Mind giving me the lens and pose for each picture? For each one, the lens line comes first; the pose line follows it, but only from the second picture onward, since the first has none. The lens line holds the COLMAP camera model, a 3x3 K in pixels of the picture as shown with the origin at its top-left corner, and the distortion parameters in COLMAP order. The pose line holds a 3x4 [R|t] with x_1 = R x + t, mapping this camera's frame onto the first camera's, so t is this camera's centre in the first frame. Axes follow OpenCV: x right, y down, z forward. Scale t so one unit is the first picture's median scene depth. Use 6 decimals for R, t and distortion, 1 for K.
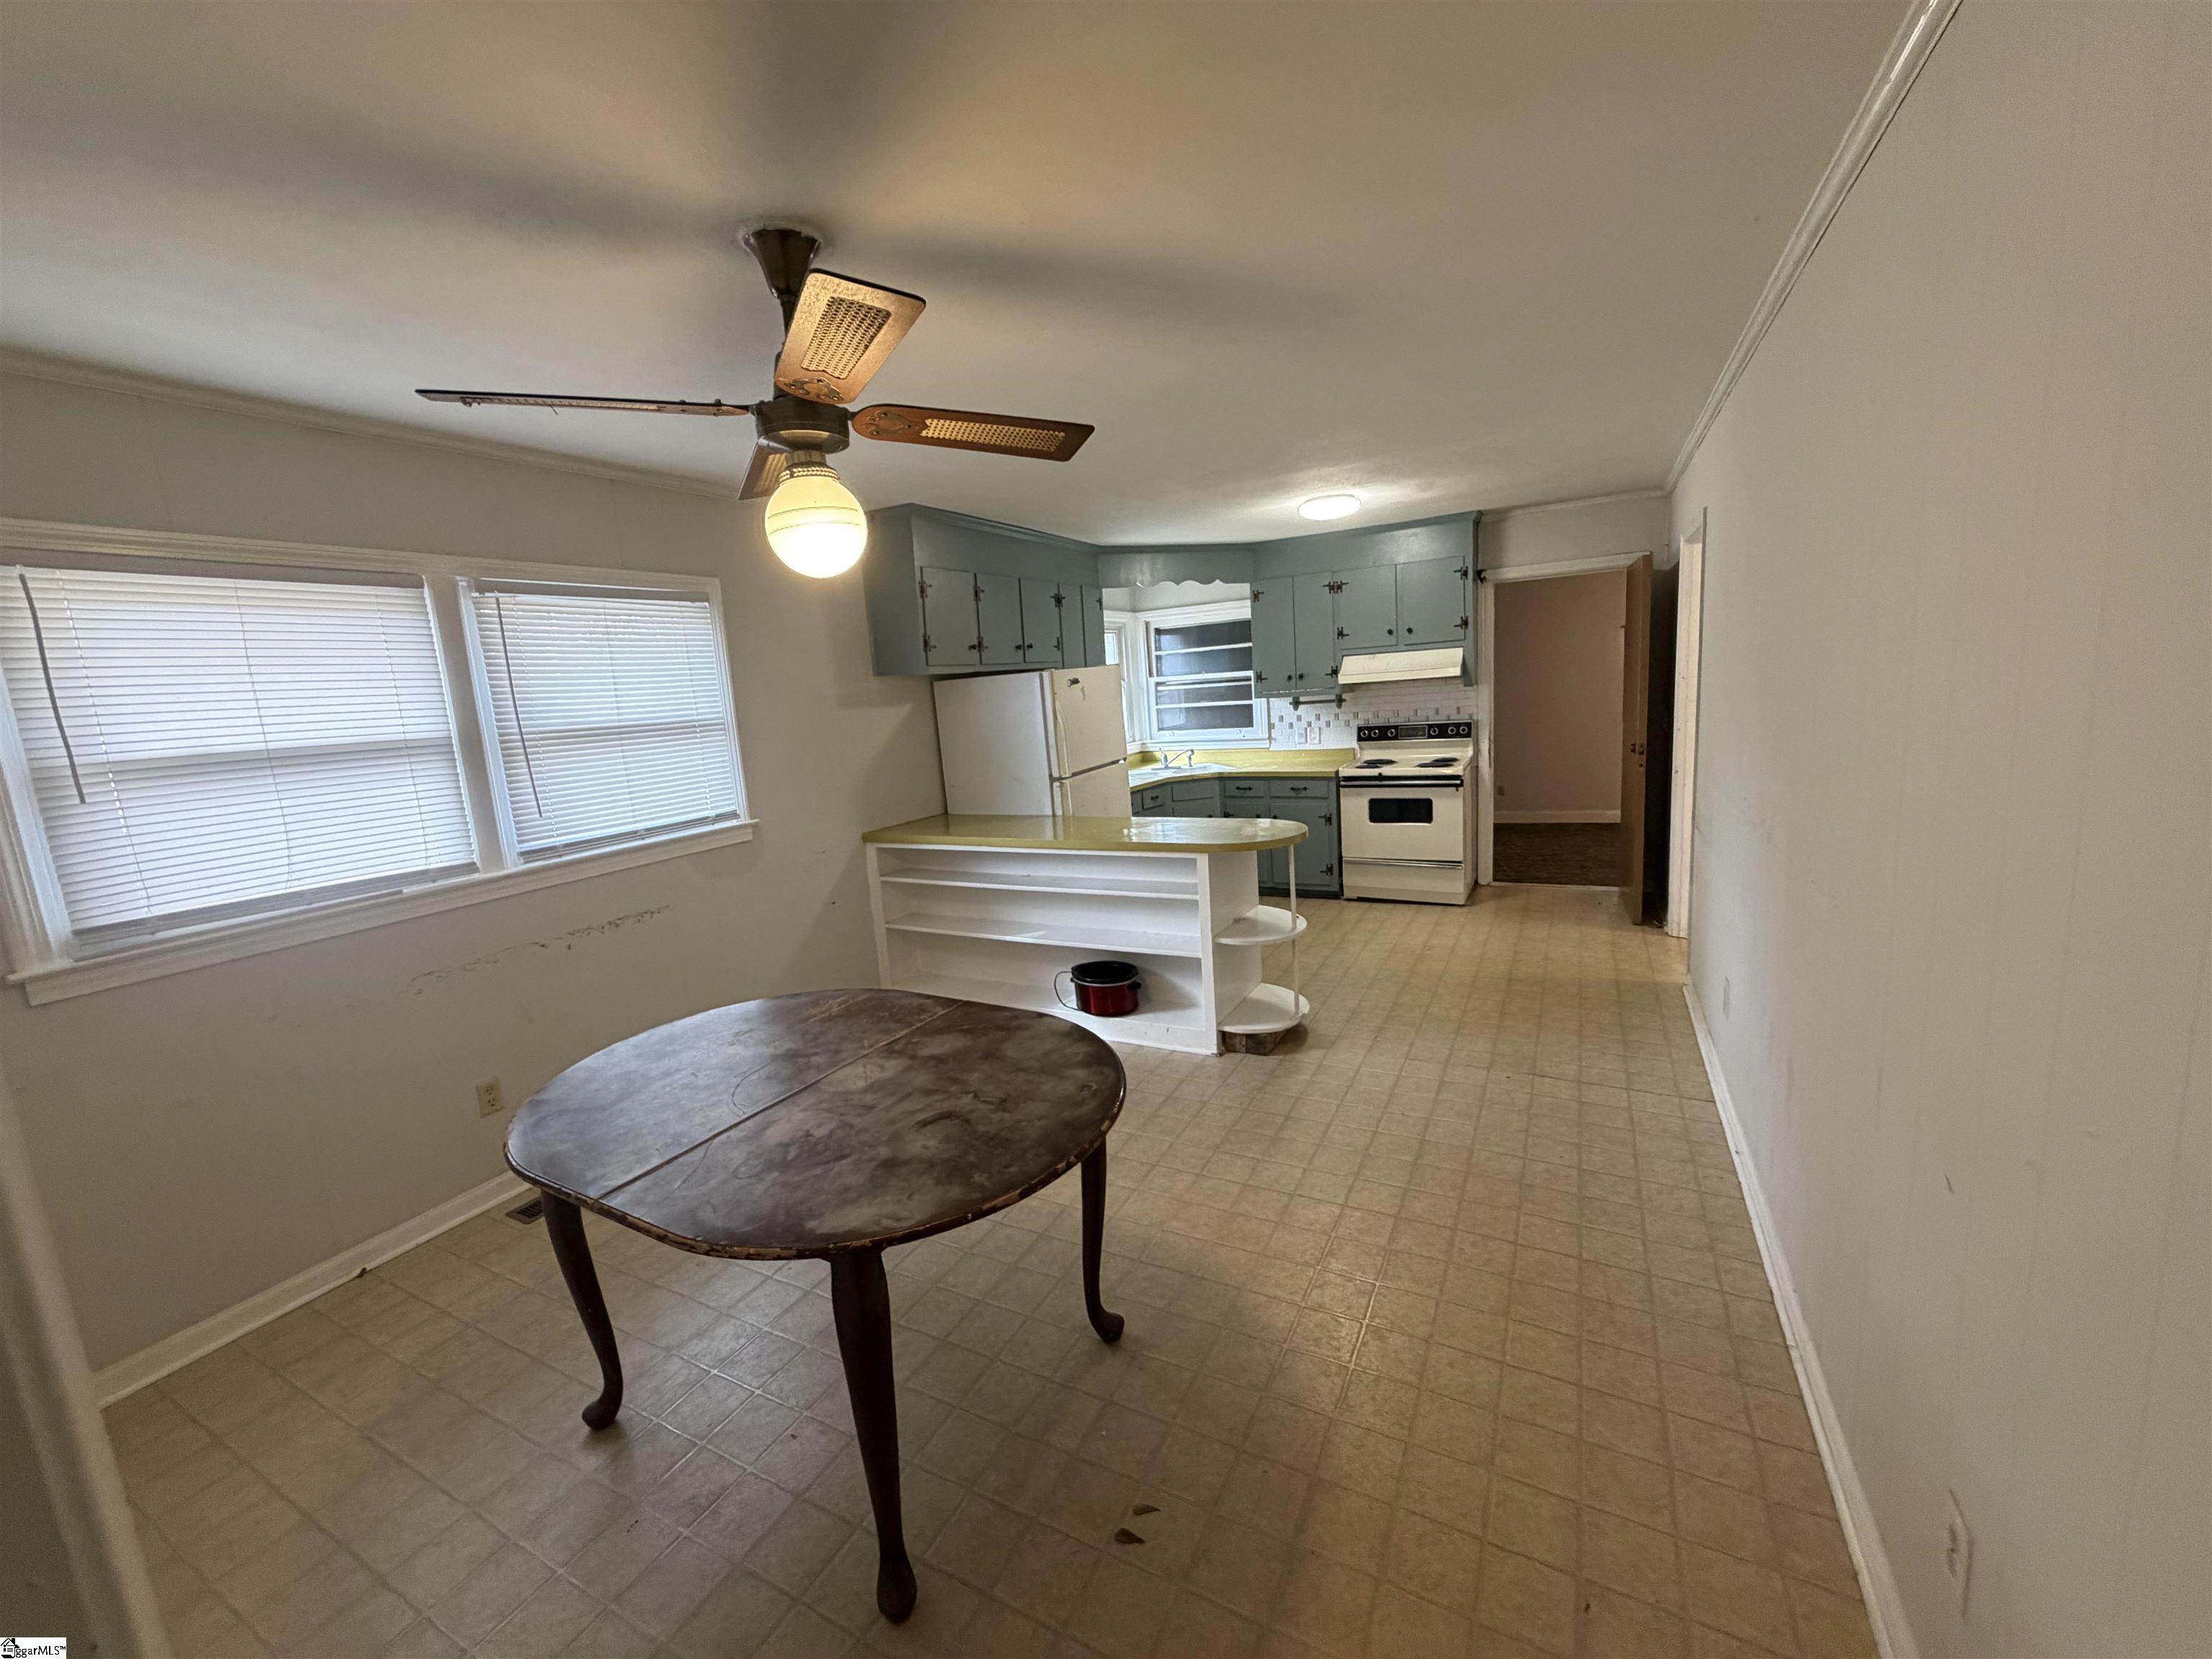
lens RADIAL K [[885.8, 0, 1105.6], [0, 885.8, 825.9], [0, 0, 1]] dist [0.001834, -0.000470]
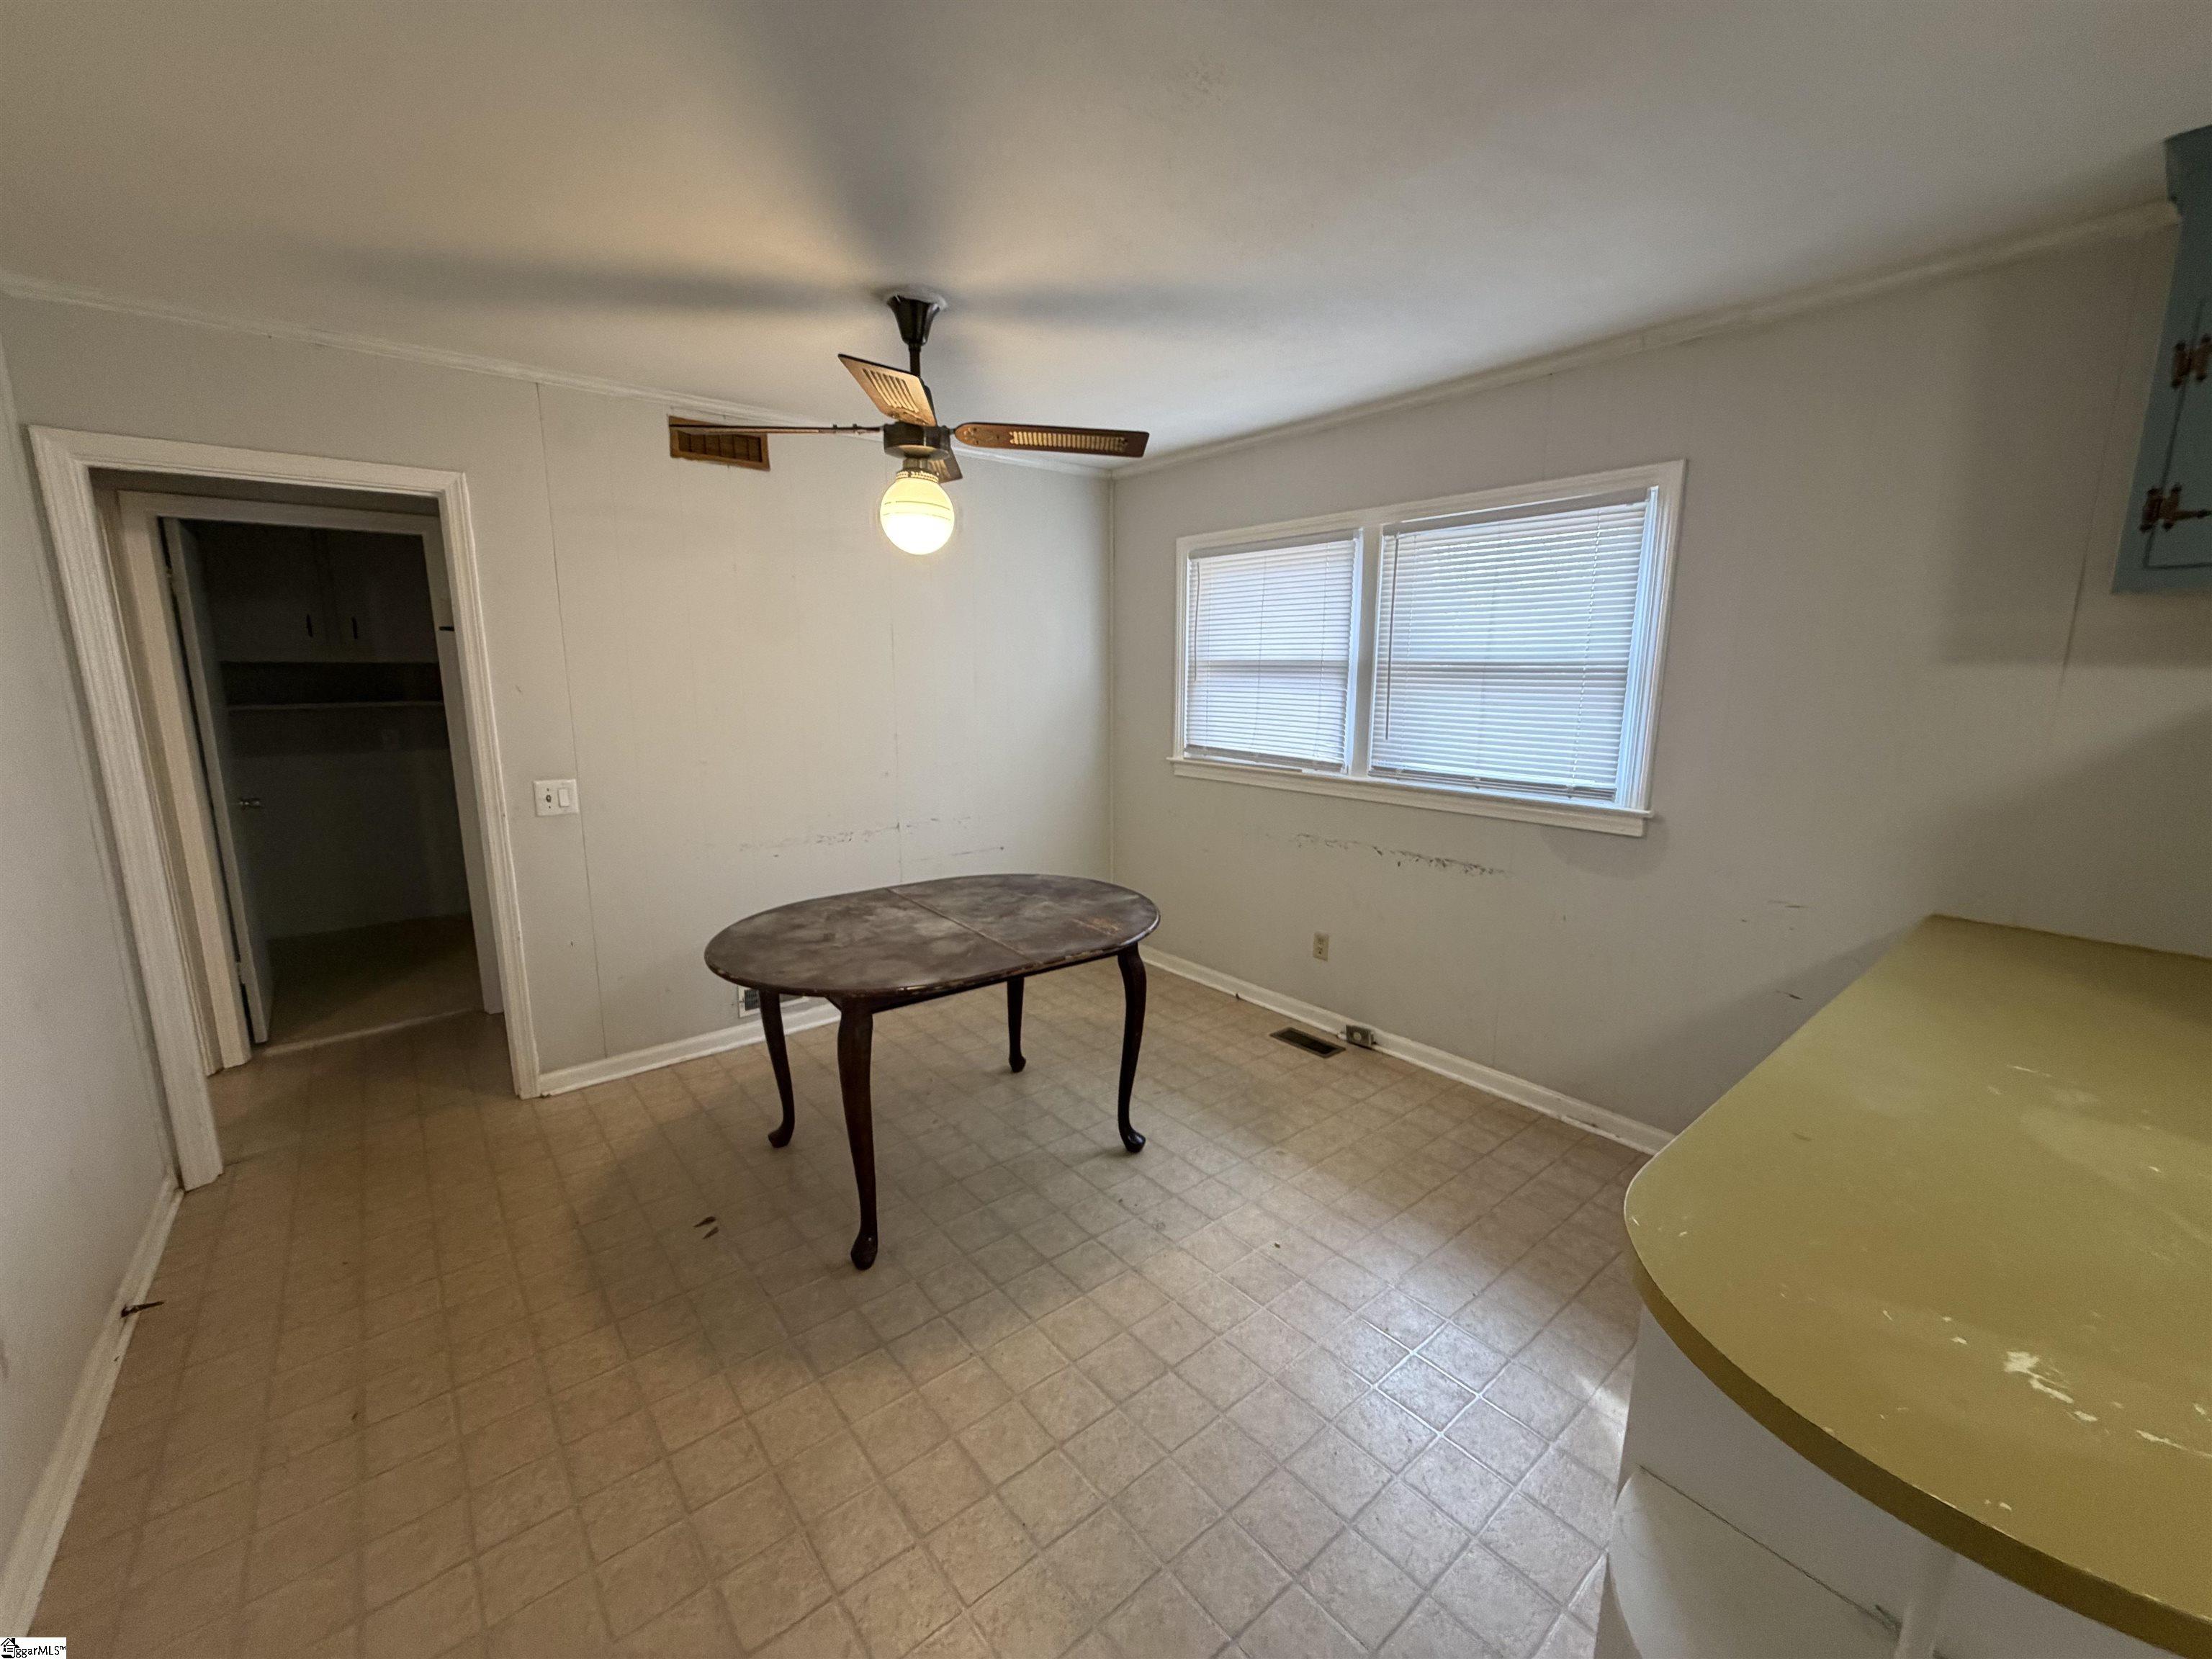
lens RADIAL K [[885.8, 0, 1098.7], [0, 885.8, 830.8], [0, 0, 1]] dist [0.001834, -0.000470]
pose [[-0.388313, 0.233965, -0.891332, 0.272848], [-0.124461, 0.945056, 0.302289, -0.101315], [0.913084, 0.228319, -0.337858, 0.565444]]
